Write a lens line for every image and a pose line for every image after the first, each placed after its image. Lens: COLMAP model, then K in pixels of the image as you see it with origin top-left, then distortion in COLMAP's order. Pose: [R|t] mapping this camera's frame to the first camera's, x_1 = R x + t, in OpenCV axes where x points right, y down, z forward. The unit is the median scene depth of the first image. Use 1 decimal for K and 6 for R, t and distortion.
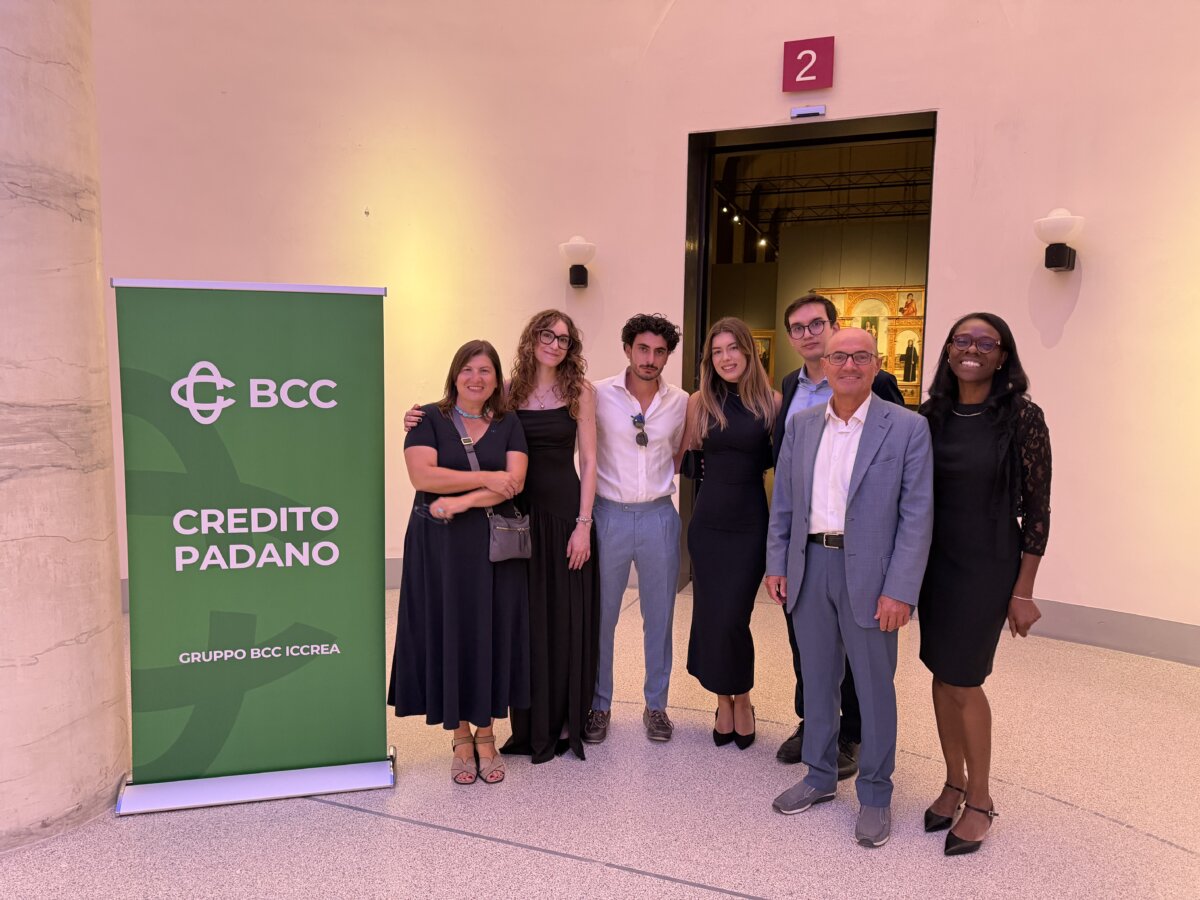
lens RADIAL K [[843.4, 0, 600.0], [0, 843.4, 450.0], [0, 0, 1]] dist [0.032828, -0.031630]
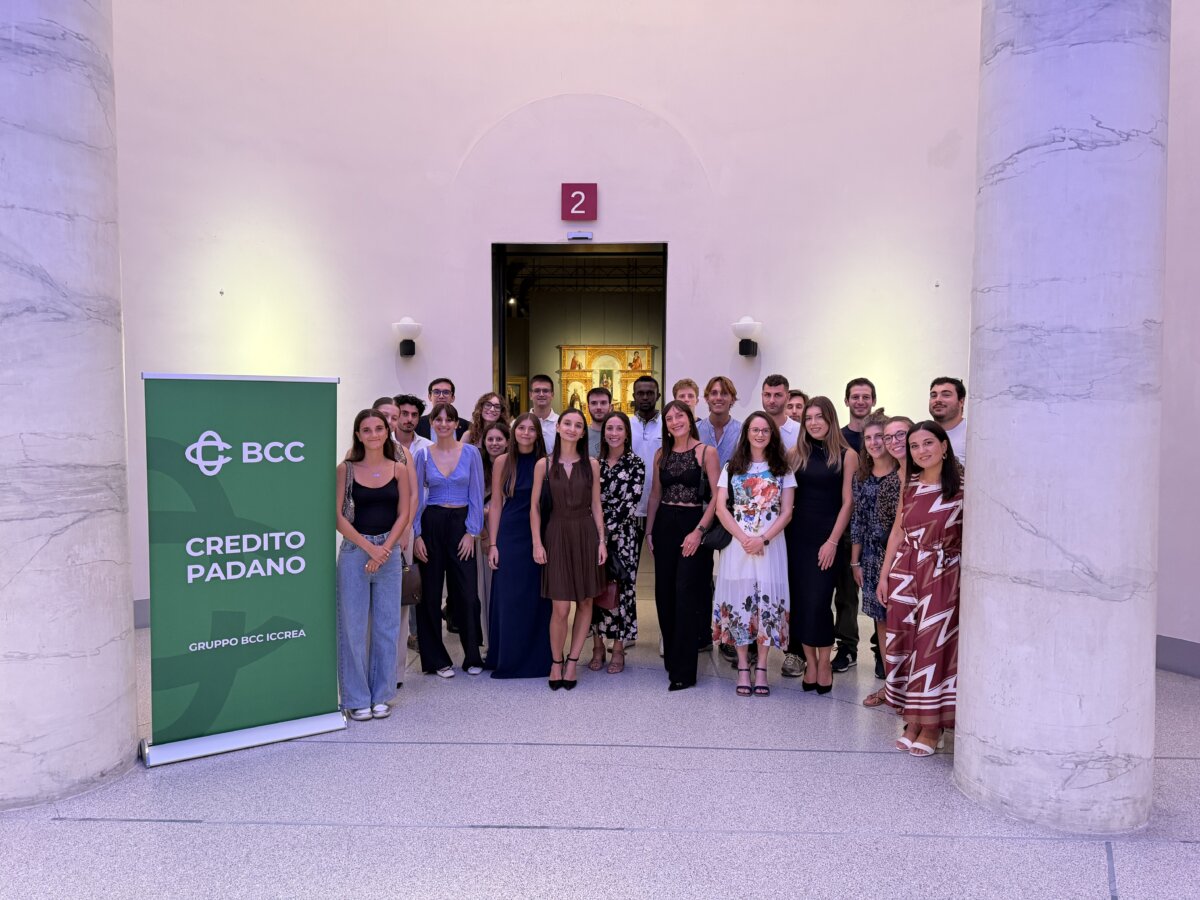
lens RADIAL K [[843.4, 0, 600.0], [0, 843.4, 450.0], [0, 0, 1]] dist [0.032828, -0.031630]
pose [[0.948261, -0.021899, 0.316736, -0.294216], [0.035775, 0.998635, -0.038059, 0.003295], [-0.315470, 0.047421, 0.947750, -0.518161]]
